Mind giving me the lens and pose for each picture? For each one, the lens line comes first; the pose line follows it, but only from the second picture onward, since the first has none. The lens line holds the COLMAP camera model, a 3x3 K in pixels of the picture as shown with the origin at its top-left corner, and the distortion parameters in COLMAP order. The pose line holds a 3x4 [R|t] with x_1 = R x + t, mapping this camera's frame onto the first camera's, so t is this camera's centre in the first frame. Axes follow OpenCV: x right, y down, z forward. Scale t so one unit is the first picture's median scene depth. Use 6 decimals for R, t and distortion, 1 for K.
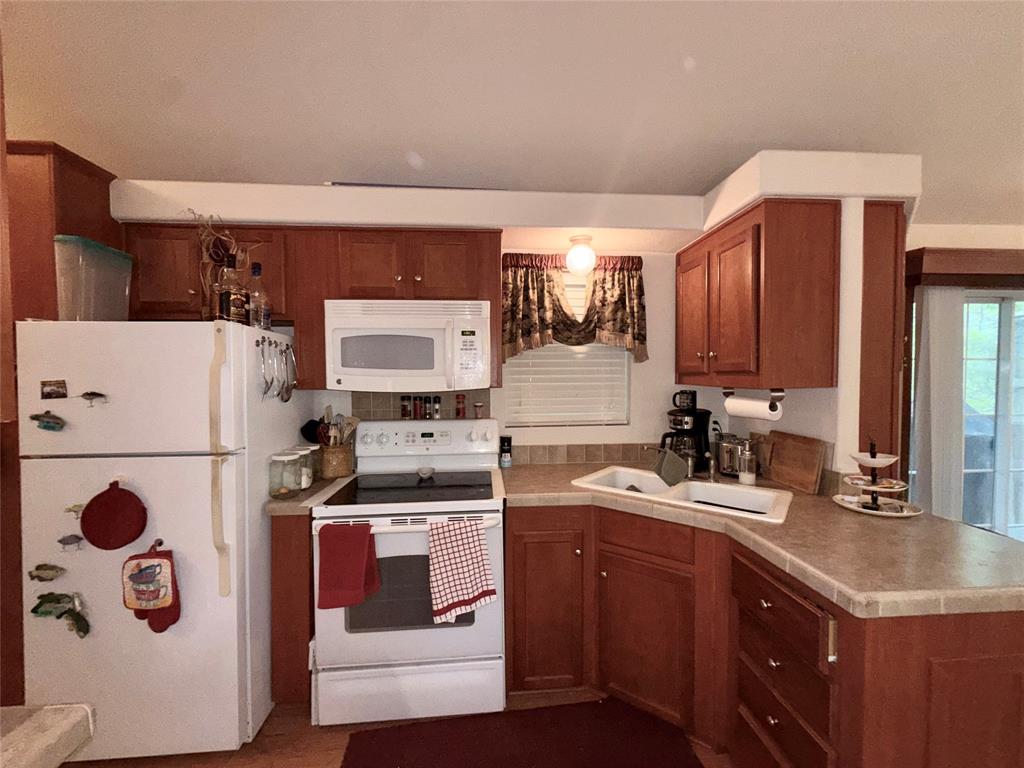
lens RADIAL K [[410.9, 0, 512.7], [0, 410.9, 392.4], [0, 0, 1]] dist [0.009231, 0.000033]
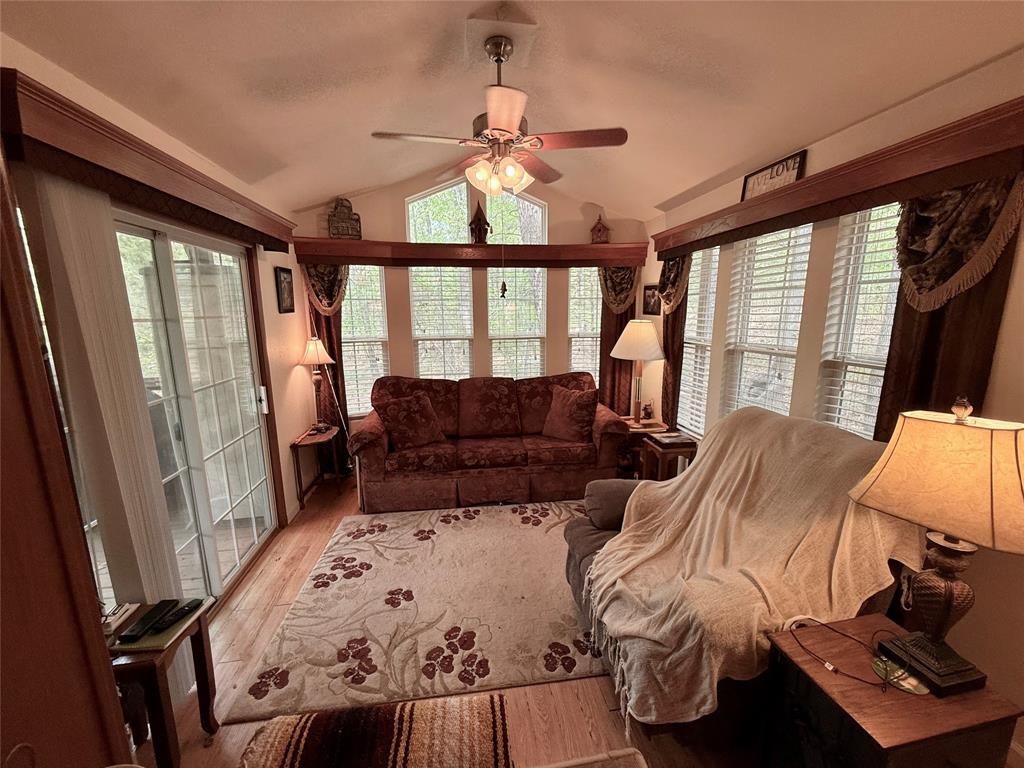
lens RADIAL K [[410.9, 0, 515.1], [0, 410.9, 384.2], [0, 0, 1]] dist [0.009231, 0.000033]
pose [[-0.072479, -0.174746, 0.981942, 0.497631], [0.057290, 0.982177, 0.179017, -0.080881], [-0.995723, 0.069230, -0.061176, 0.555489]]
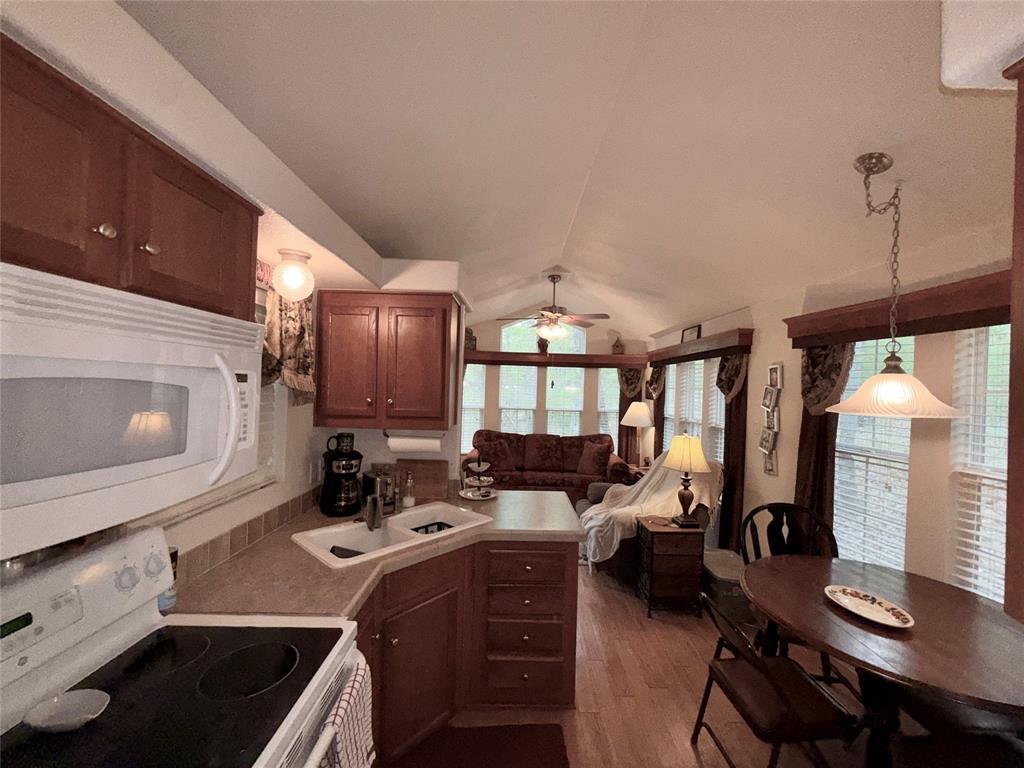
lens RADIAL K [[410.9, 0, 516.5], [0, 410.9, 386.0], [0, 0, 1]] dist [0.009231, 0.000033]
pose [[0.081196, 0.006031, 0.996680, -0.576138], [0.018539, 0.999800, -0.007560, -0.111273], [-0.996526, 0.019092, 0.081068, 0.513851]]
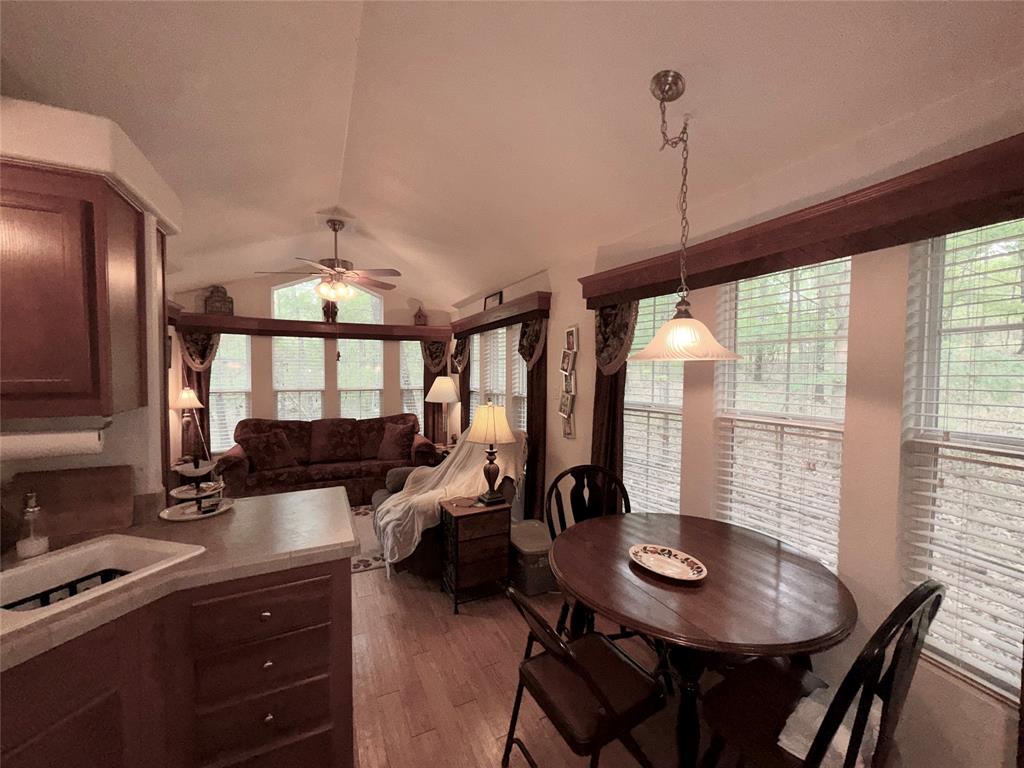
lens RADIAL K [[410.9, 0, 513.7], [0, 410.9, 386.9], [0, 0, 1]] dist [0.009231, 0.000033]
pose [[-0.354398, -0.030210, 0.934607, -0.330177], [0.043460, 0.997866, 0.048734, -0.052951], [-0.934084, 0.057889, -0.352328, 0.427084]]
